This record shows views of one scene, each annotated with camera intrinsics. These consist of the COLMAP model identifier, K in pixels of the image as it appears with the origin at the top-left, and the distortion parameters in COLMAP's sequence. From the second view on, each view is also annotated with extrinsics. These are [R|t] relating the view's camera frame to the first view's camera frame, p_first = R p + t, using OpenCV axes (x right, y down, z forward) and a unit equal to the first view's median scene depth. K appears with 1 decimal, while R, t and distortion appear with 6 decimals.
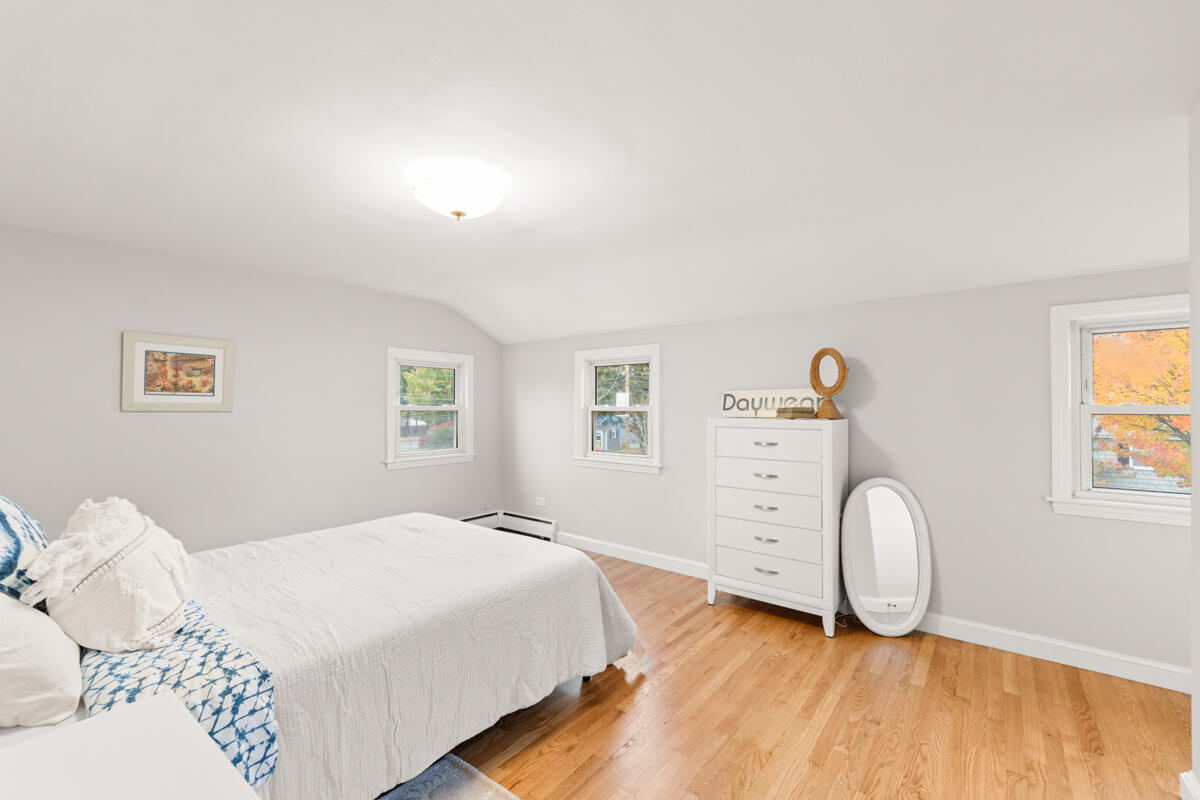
lens RADIAL K [[485.9, 0, 597.8], [0, 485.9, 398.0], [0, 0, 1]] dist [0.000394, -0.000258]
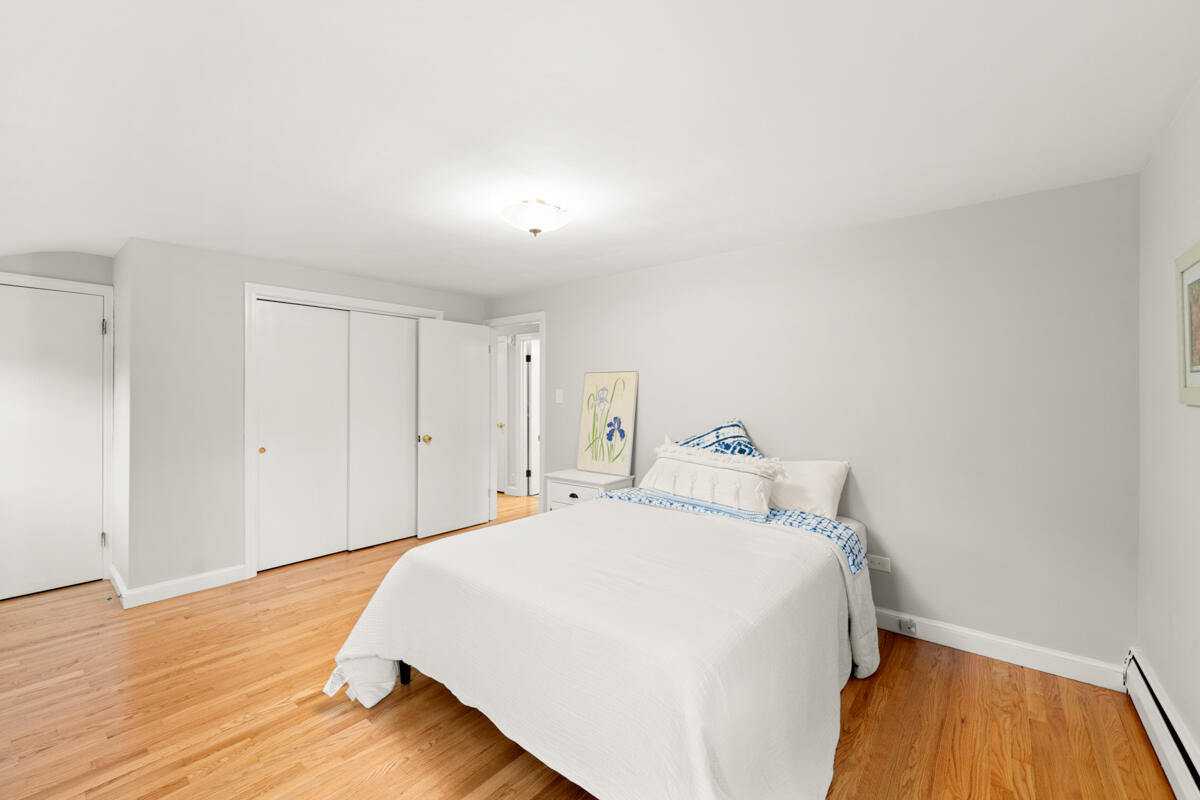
lens RADIAL K [[485.9, 0, 597.8], [0, 485.9, 398.0], [0, 0, 1]] dist [0.000394, -0.000258]
pose [[-0.999941, 0.000966, 0.010806, -0.309625], [0.000880, 0.999968, -0.007928, 0.022571], [-0.010813, -0.007918, -0.999910, 1.457262]]
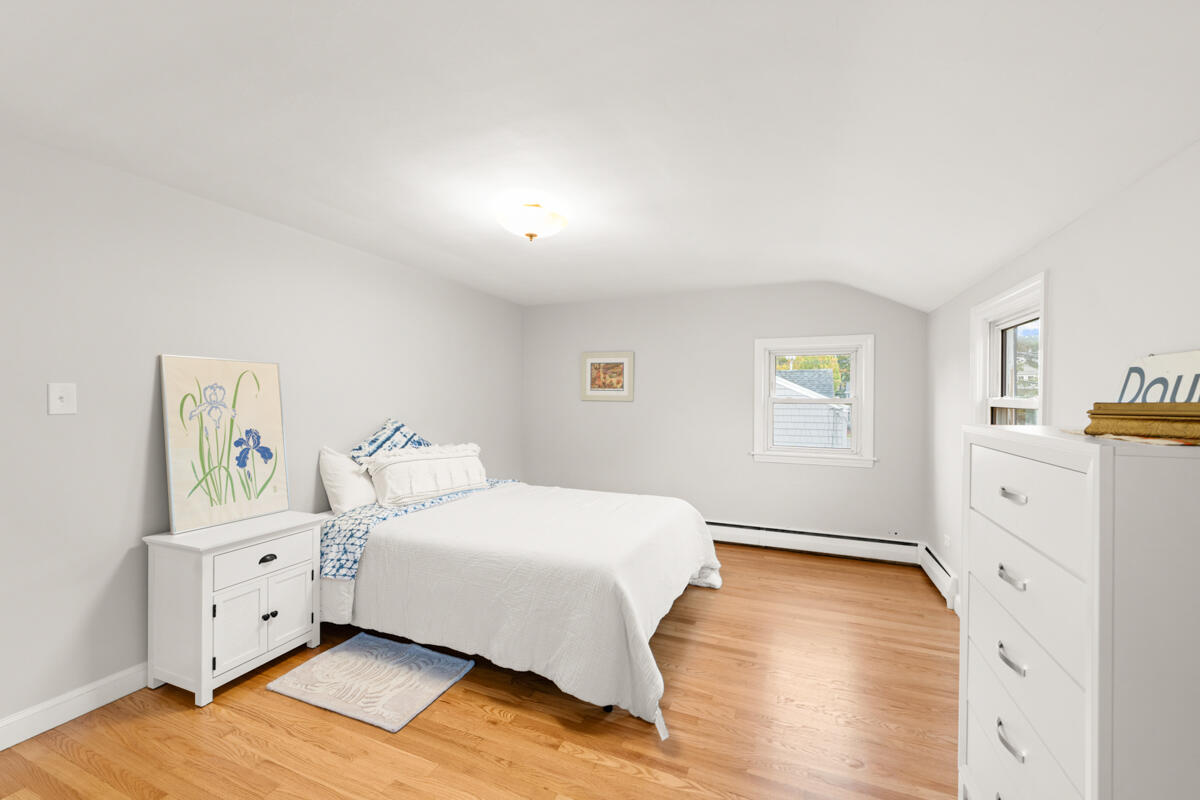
lens RADIAL K [[485.9, 0, 597.8], [0, 485.9, 398.0], [0, 0, 1]] dist [0.000394, -0.000258]
pose [[0.273724, 0.001084, -0.961808, 0.602420], [0.011427, 0.999925, 0.004379, 0.011106], [0.961740, -0.012189, 0.273691, 0.558042]]
